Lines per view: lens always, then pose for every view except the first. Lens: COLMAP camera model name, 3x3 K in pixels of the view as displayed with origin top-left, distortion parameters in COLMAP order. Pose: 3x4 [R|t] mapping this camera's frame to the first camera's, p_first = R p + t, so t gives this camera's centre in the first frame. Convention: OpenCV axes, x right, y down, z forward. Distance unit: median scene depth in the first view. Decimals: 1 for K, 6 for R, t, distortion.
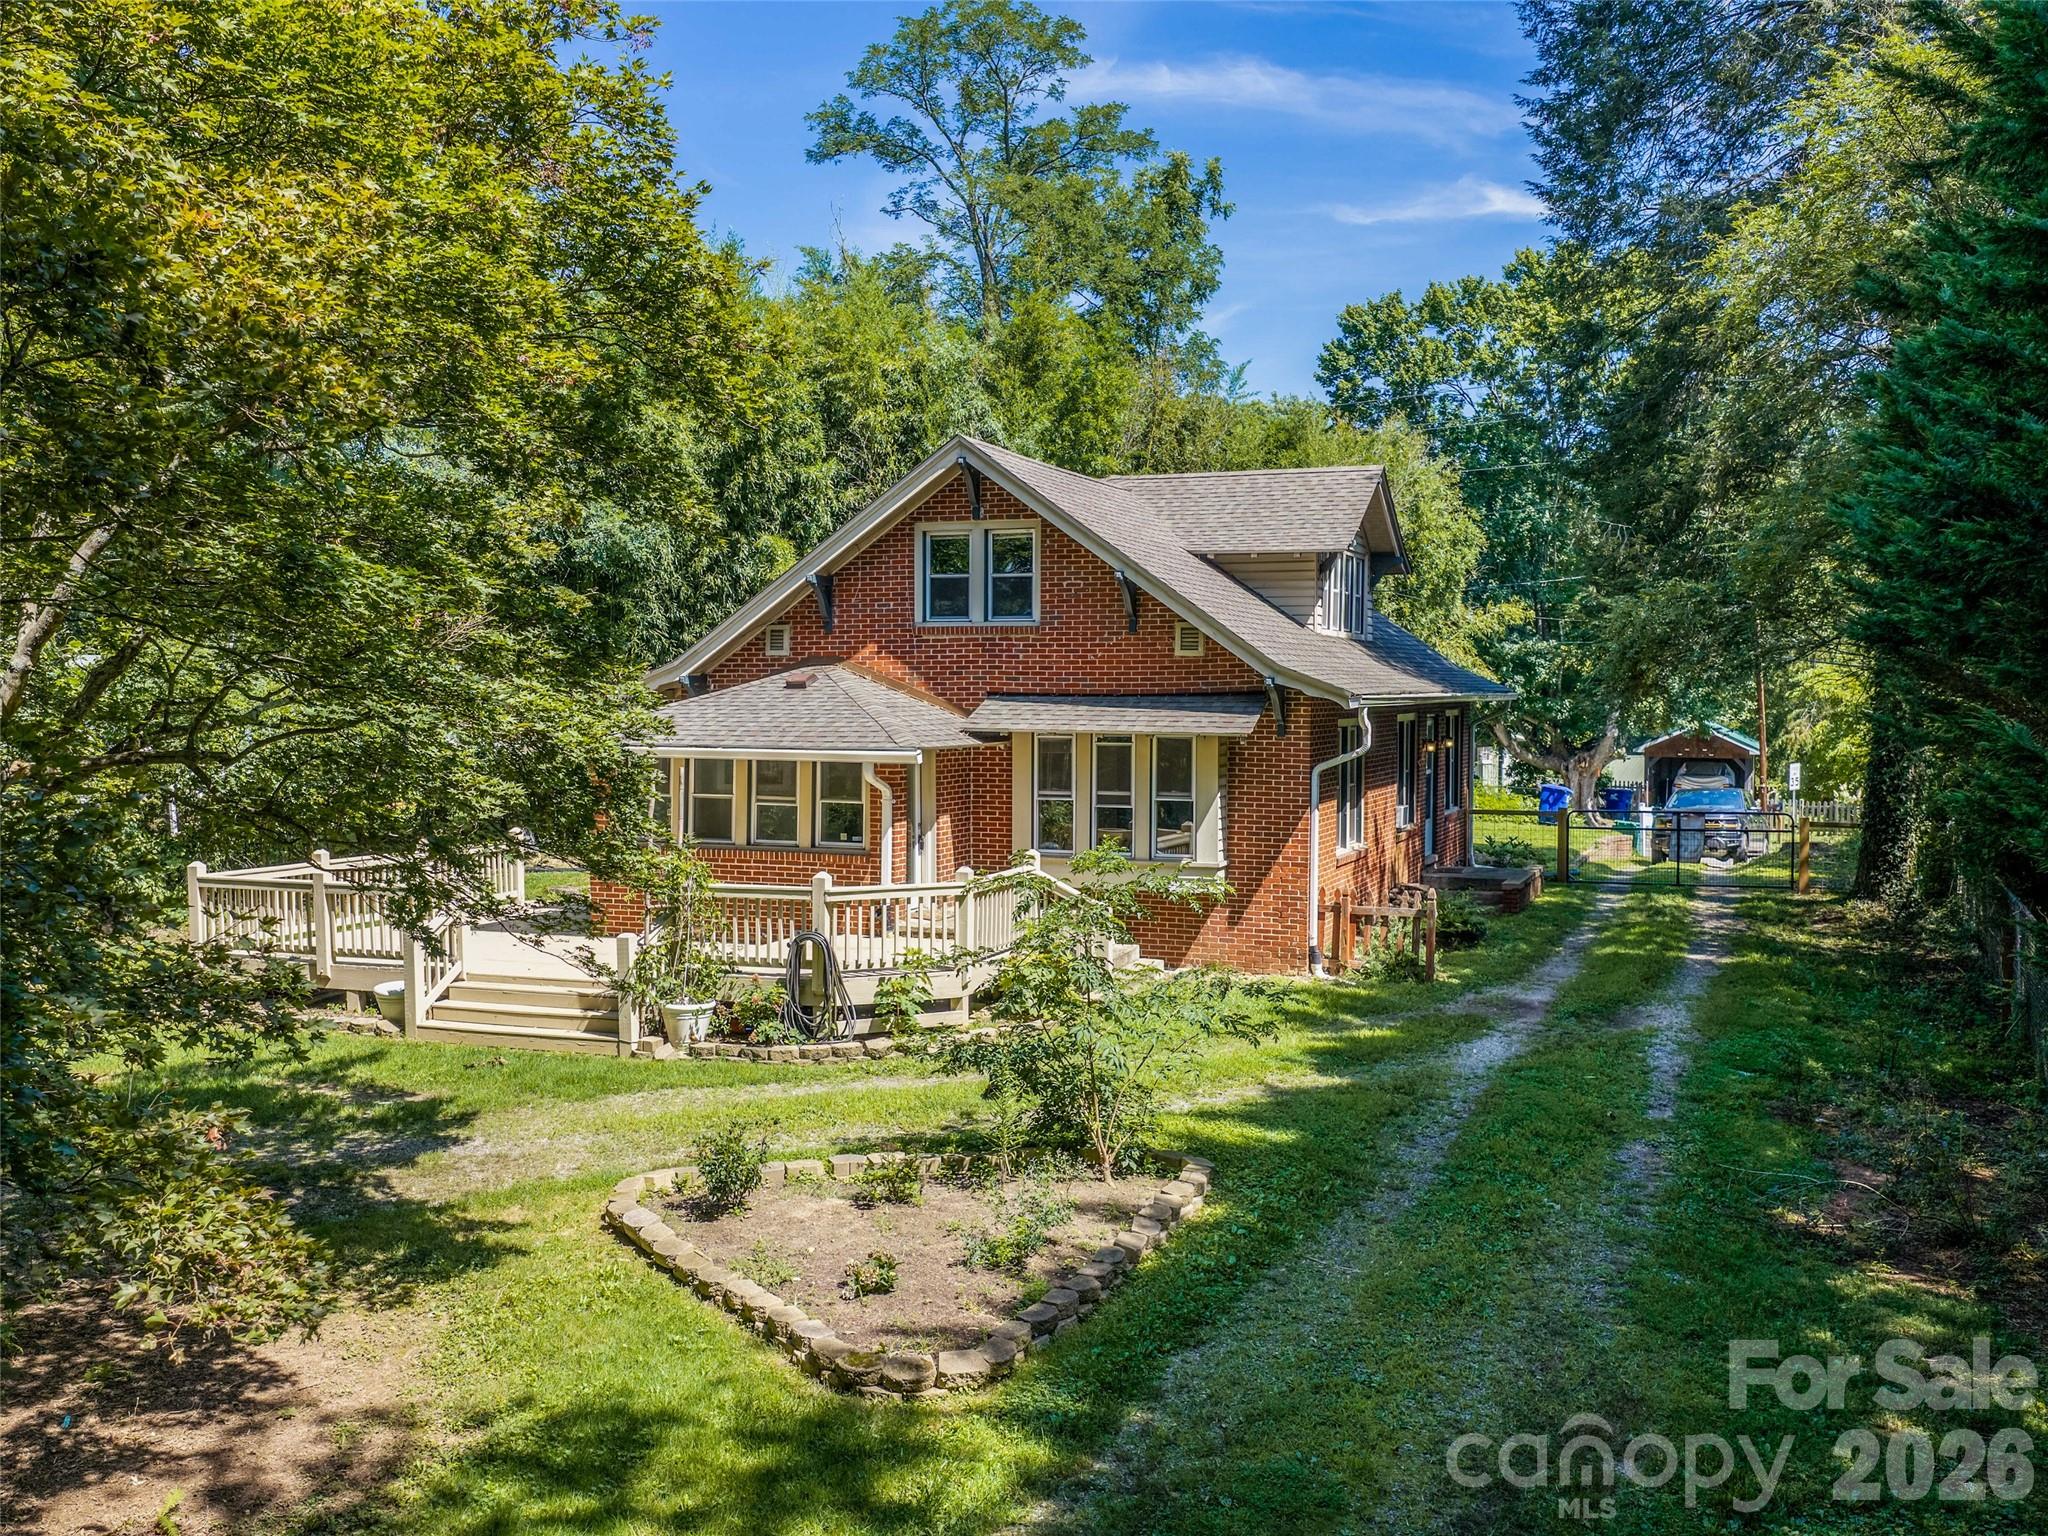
lens RADIAL K [[1904.0, 0, 1034.2], [0, 1904.0, 750.2], [0, 0, 1]] dist [0.026316, 0.000000]
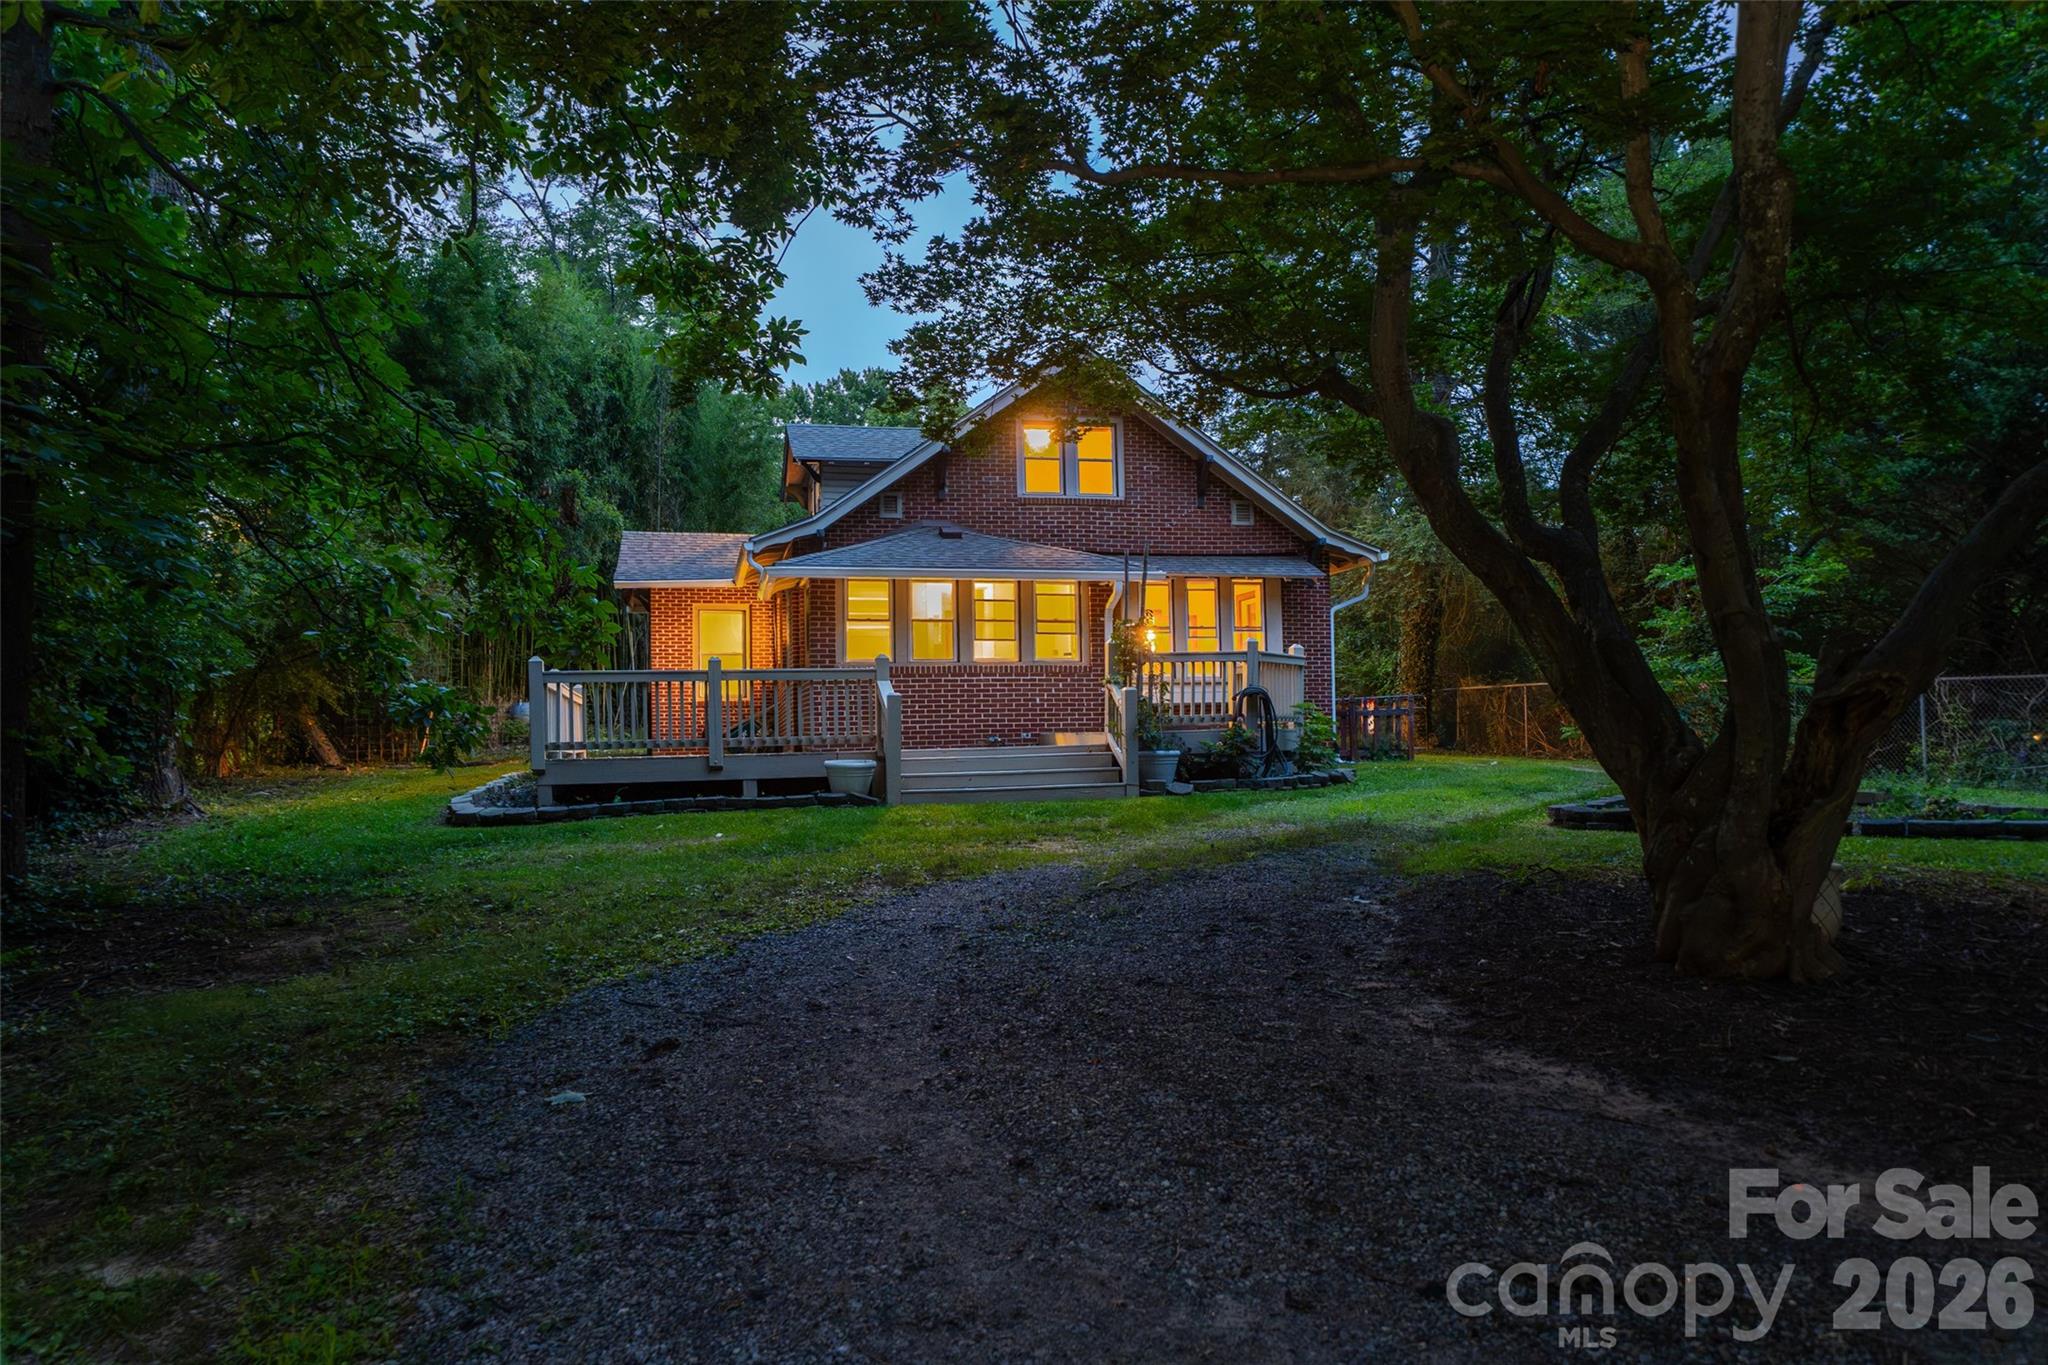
lens RADIAL K [[1398.8, 0, 1014.8], [0, 1398.8, 698.5], [0, 0, 1]] dist [0.032469, 0.003700]
pose [[0.823166, 0.001182, 0.567800, -0.578049], [0.040523, 0.997326, -0.060823, 0.118384], [-0.566353, 0.073077, 0.820917, 0.285453]]
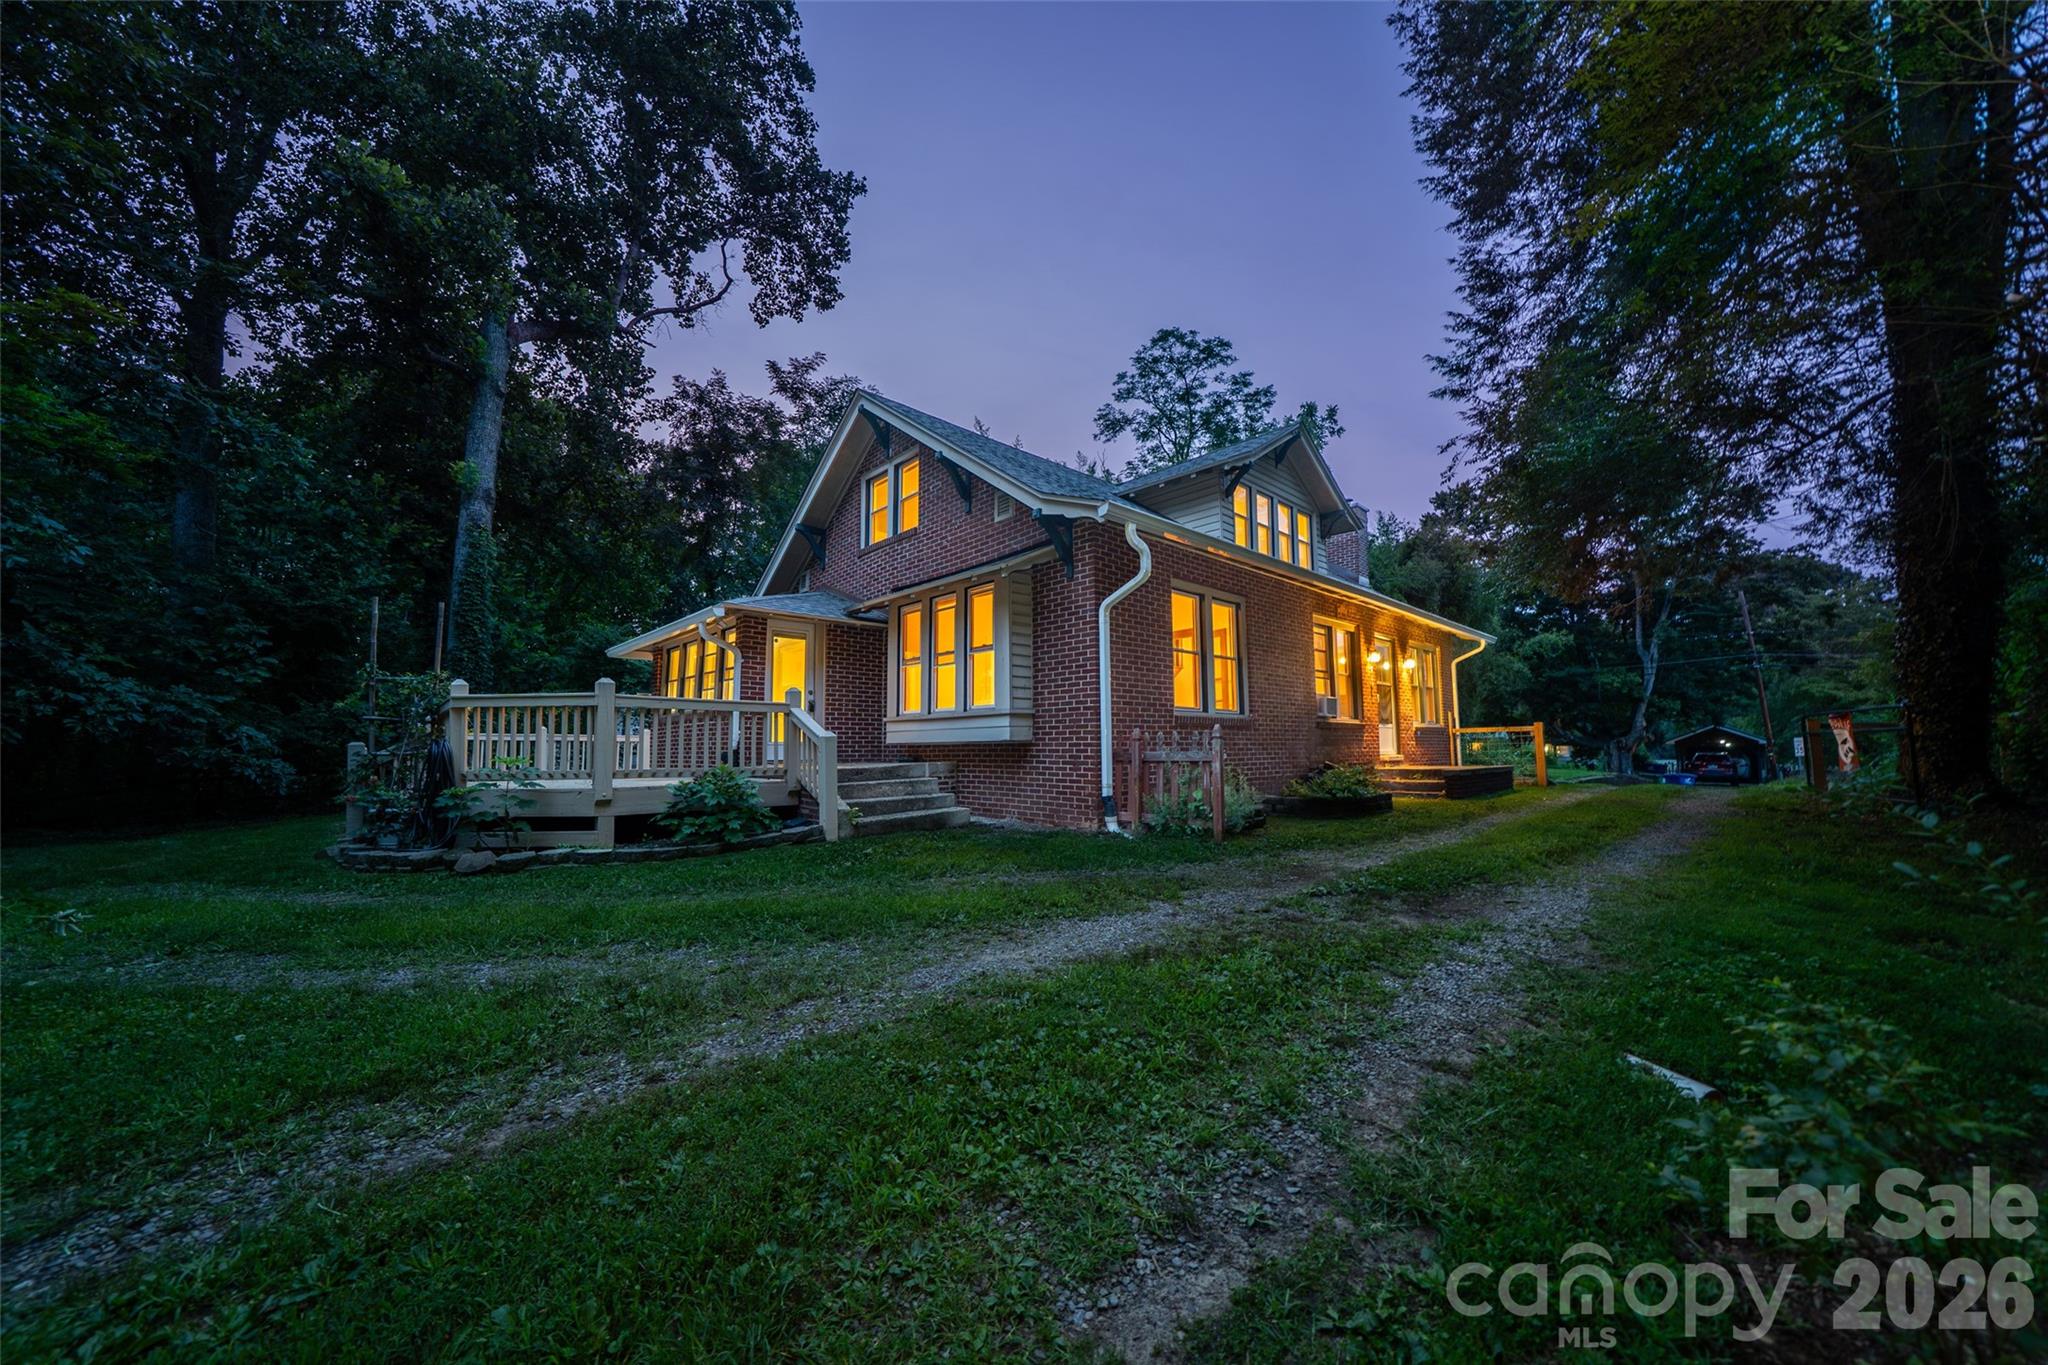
lens RADIAL K [[714.9, 0, 1001.7], [0, 714.9, 682.2], [0, 0, 1]] dist [-0.014981, -0.000403]
pose [[0.892091, -0.049092, -0.449182, 0.244367], [-0.007746, 0.992273, -0.123830, 0.086283], [0.451790, 0.113947, 0.884817, 0.628530]]
